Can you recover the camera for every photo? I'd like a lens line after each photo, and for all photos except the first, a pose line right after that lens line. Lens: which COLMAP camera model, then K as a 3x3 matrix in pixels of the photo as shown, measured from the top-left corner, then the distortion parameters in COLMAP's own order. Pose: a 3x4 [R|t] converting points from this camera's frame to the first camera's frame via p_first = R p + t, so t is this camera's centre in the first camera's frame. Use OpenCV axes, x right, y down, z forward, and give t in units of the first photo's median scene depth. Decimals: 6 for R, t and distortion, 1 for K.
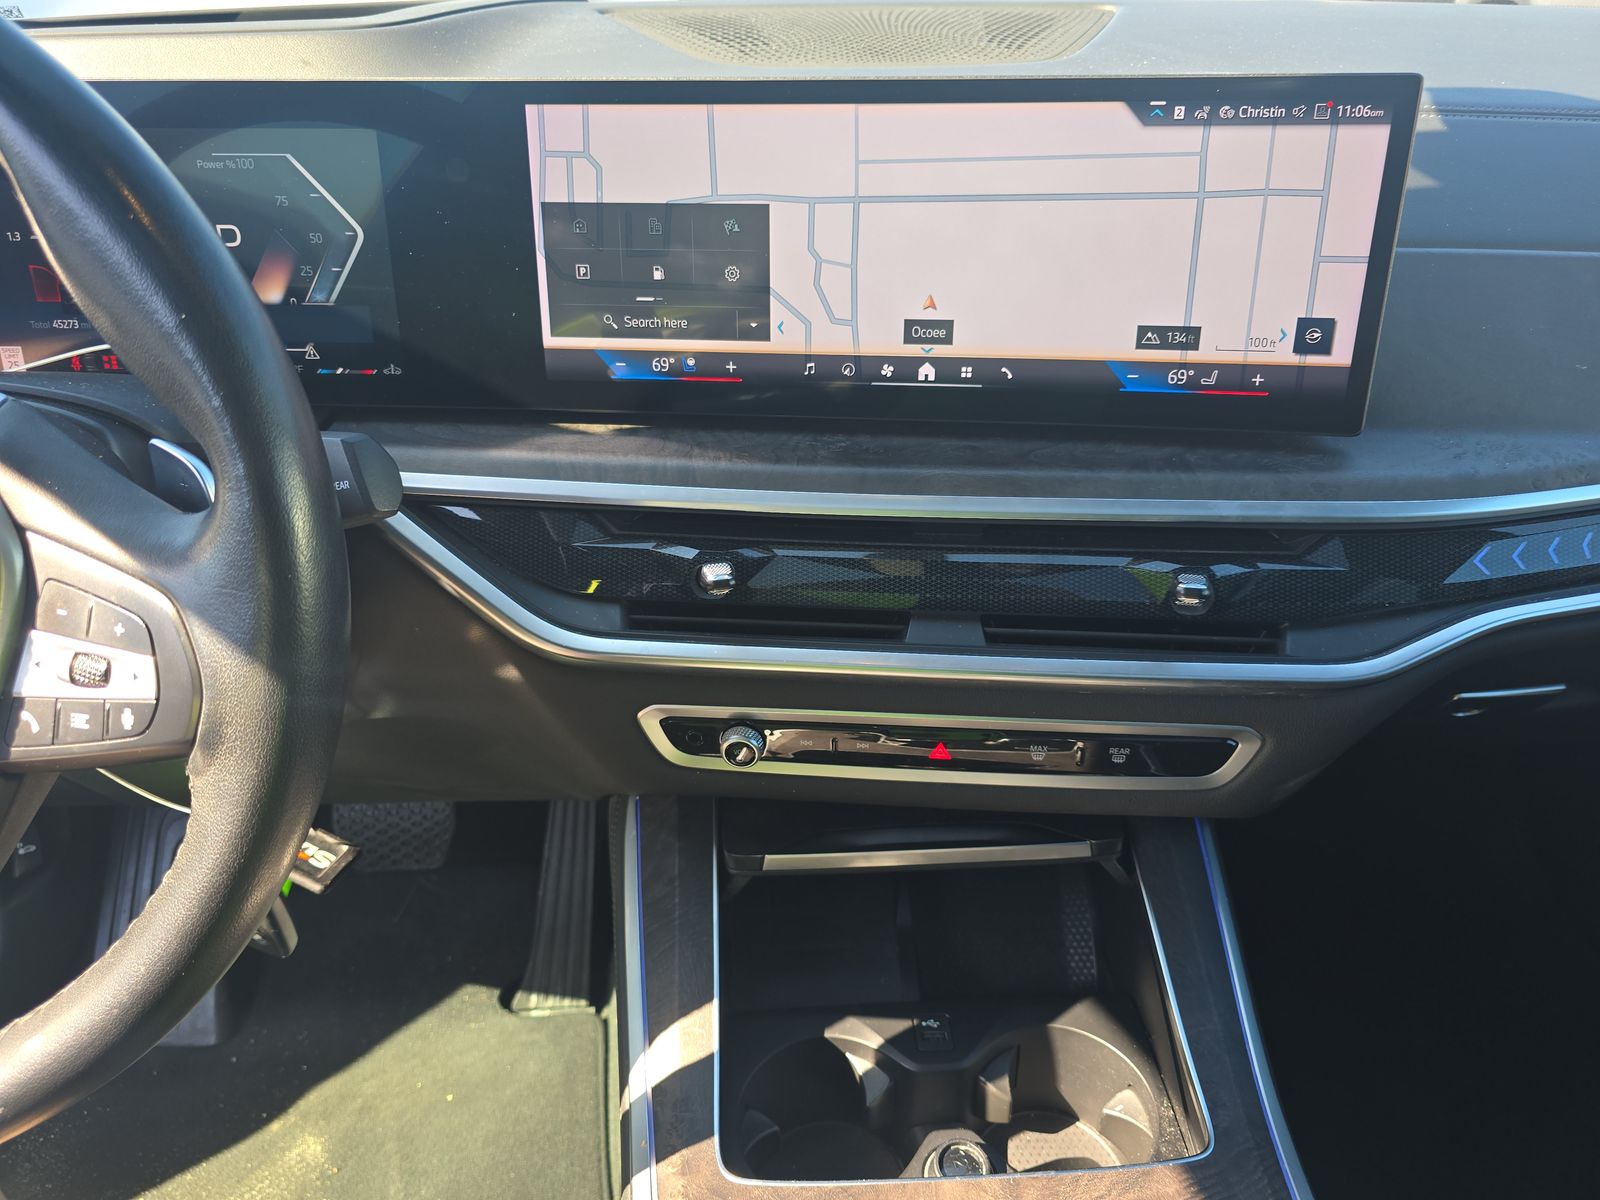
lens RADIAL K [[1078.3, 0, 796.6], [0, 1078.3, 595.0], [0, 0, 1]] dist [0.001751, -0.007719]
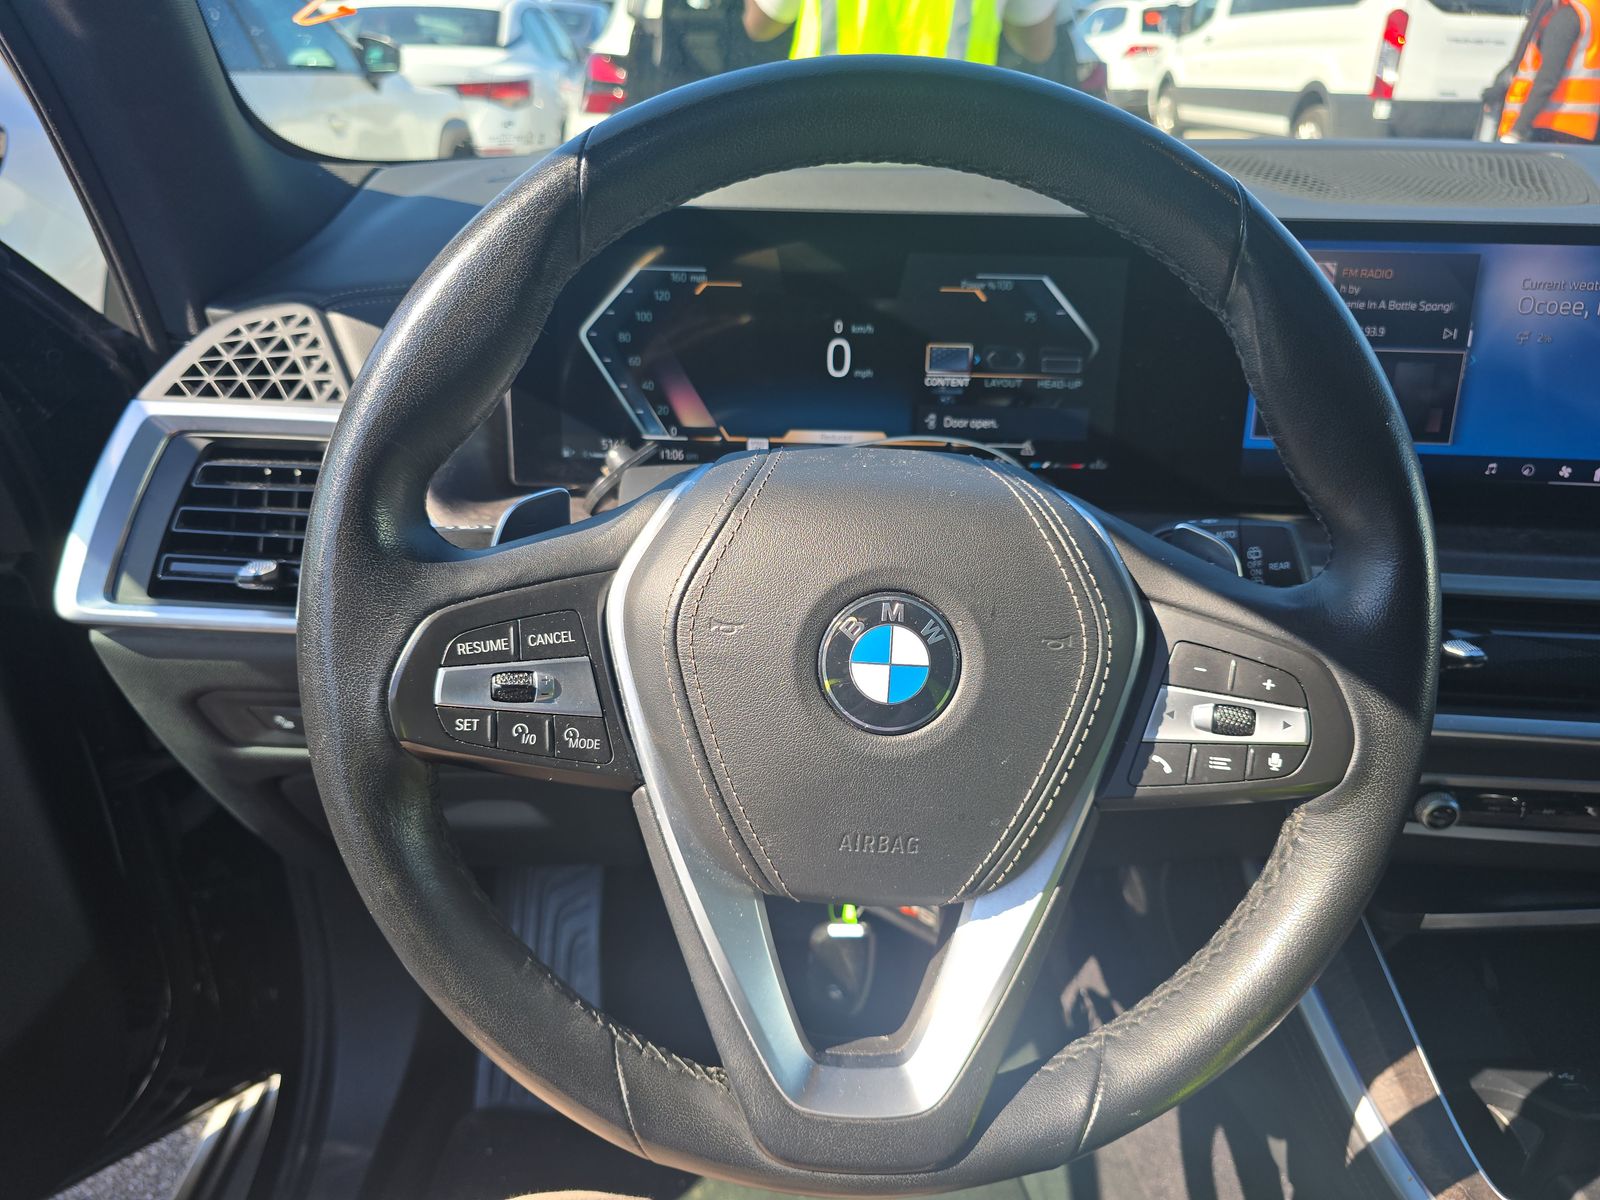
lens RADIAL K [[1078.3, 0, 803.1], [0, 1078.3, 602.0], [0, 0, 1]] dist [0.001751, -0.007719]
pose [[0.999882, 0.014415, -0.005308, -0.732282], [-0.014781, 0.996927, -0.076935, 0.025968], [0.004183, 0.077004, 0.997022, -0.116106]]
